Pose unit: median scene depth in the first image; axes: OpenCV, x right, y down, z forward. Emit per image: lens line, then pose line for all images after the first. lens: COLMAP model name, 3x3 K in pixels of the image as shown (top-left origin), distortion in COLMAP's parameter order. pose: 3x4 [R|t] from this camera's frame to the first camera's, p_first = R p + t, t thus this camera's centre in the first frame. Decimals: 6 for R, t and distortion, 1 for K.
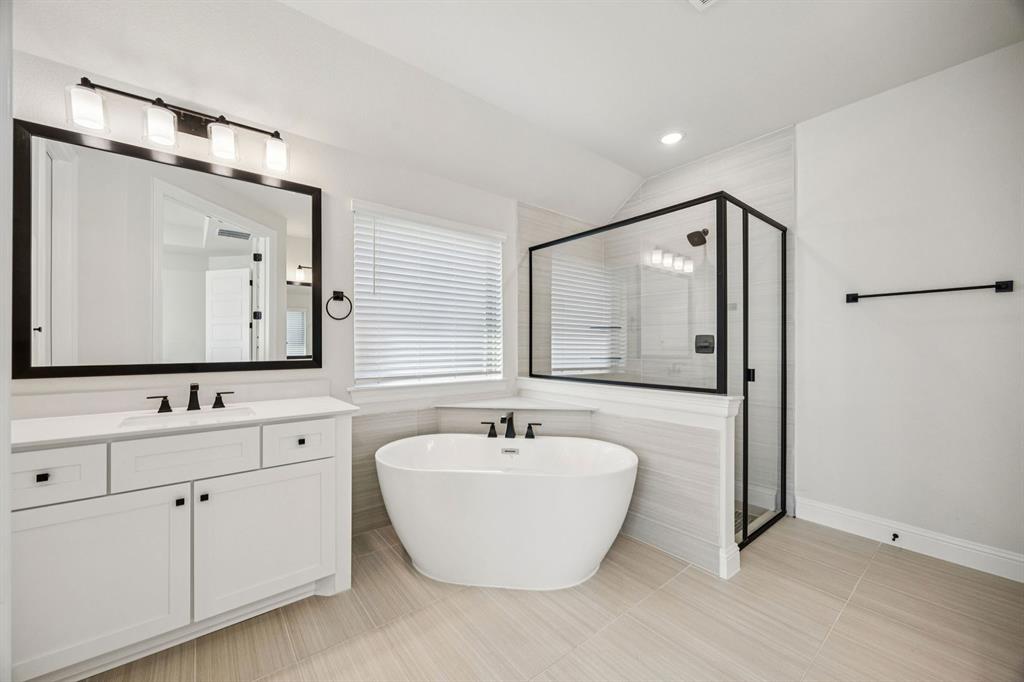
lens RADIAL K [[396.2, 0, 512.0], [0, 396.2, 341.0], [0, 0, 1]] dist [-0.000966, -0.000031]
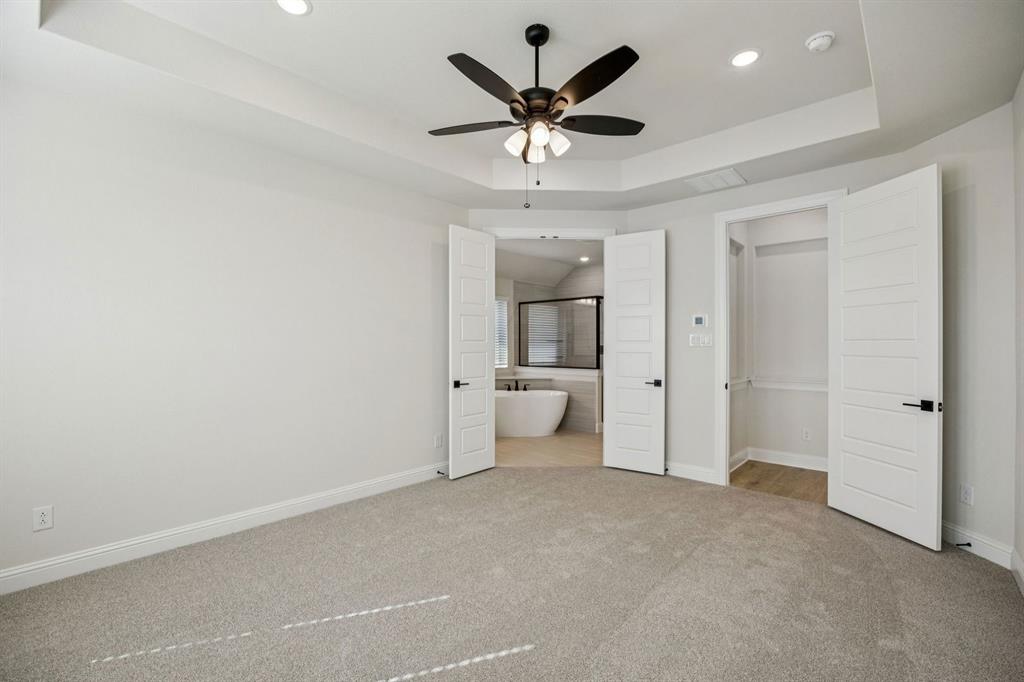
lens RADIAL K [[449.0, 0, 512.0], [0, 449.0, 341.0], [0, 0, 1]] dist [0.000134, -0.000008]
pose [[0.988418, -0.000141, 0.151756, -0.354537], [-0.000593, 0.999988, 0.004794, -0.051486], [-0.151754, -0.004829, 0.988406, -1.320445]]
